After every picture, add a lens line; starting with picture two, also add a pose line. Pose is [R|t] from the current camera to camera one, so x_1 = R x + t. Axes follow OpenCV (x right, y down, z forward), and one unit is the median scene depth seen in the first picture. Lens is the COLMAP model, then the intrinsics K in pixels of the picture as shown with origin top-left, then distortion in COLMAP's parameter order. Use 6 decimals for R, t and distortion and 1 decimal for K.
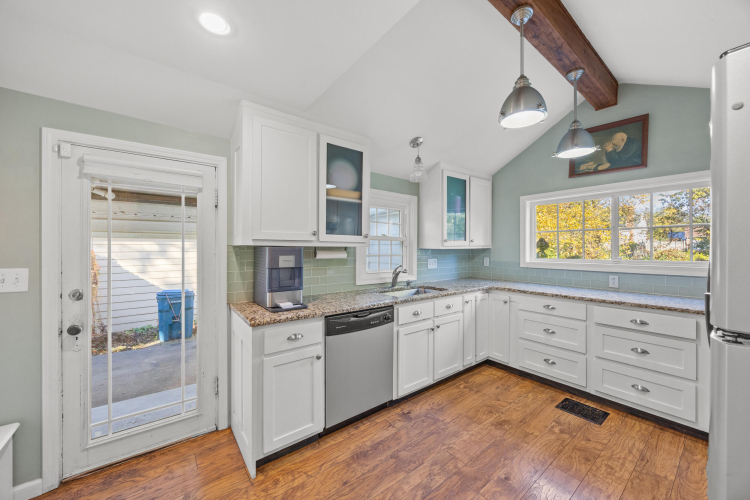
lens RADIAL K [[286.6, 0, 376.3], [0, 286.6, 247.5], [0, 0, 1]] dist [0.000887, 0.000001]
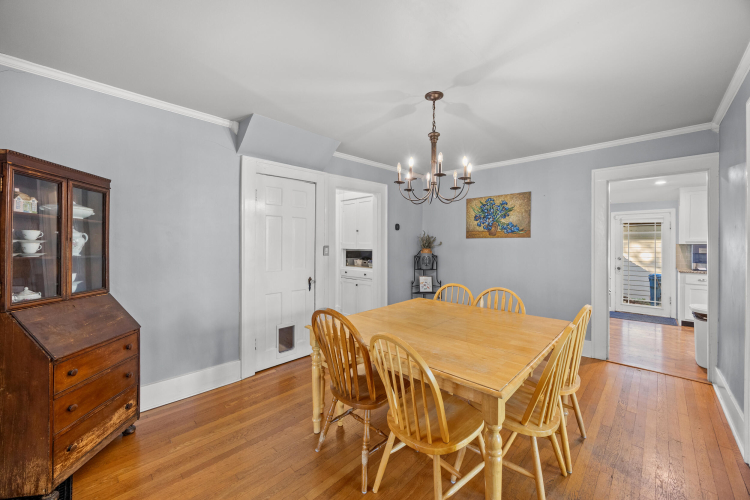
lens RADIAL K [[286.6, 0, 377.2], [0, 286.6, 246.4], [0, 0, 1]] dist [0.000887, 0.000001]
pose [[0.144055, 0.005347, -0.989555, 0.653564], [0.000936, 0.999984, 0.005539, -0.001193], [0.989569, -0.001724, 0.144048, -0.798006]]
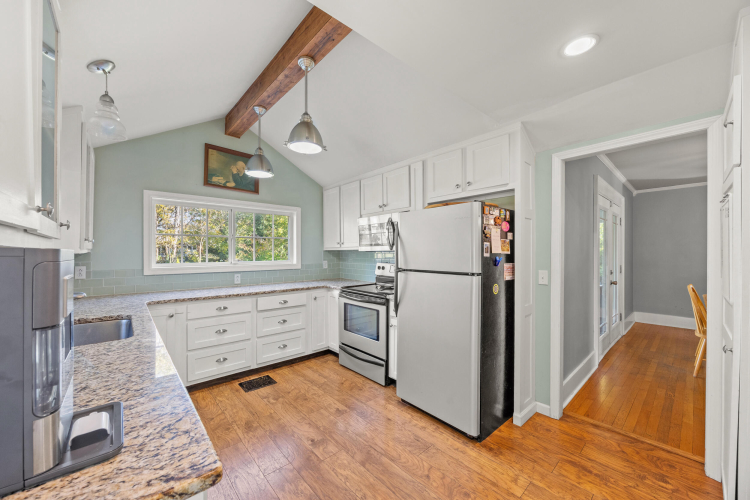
lens RADIAL K [[286.6, 0, 376.3], [0, 286.6, 253.9], [0, 0, 1]] dist [0.000887, 0.000001]
pose [[-0.069811, -0.008671, 0.997523, -0.553145], [-0.001422, 0.999962, 0.008593, -0.002183], [-0.997559, -0.000819, -0.069821, 0.579409]]
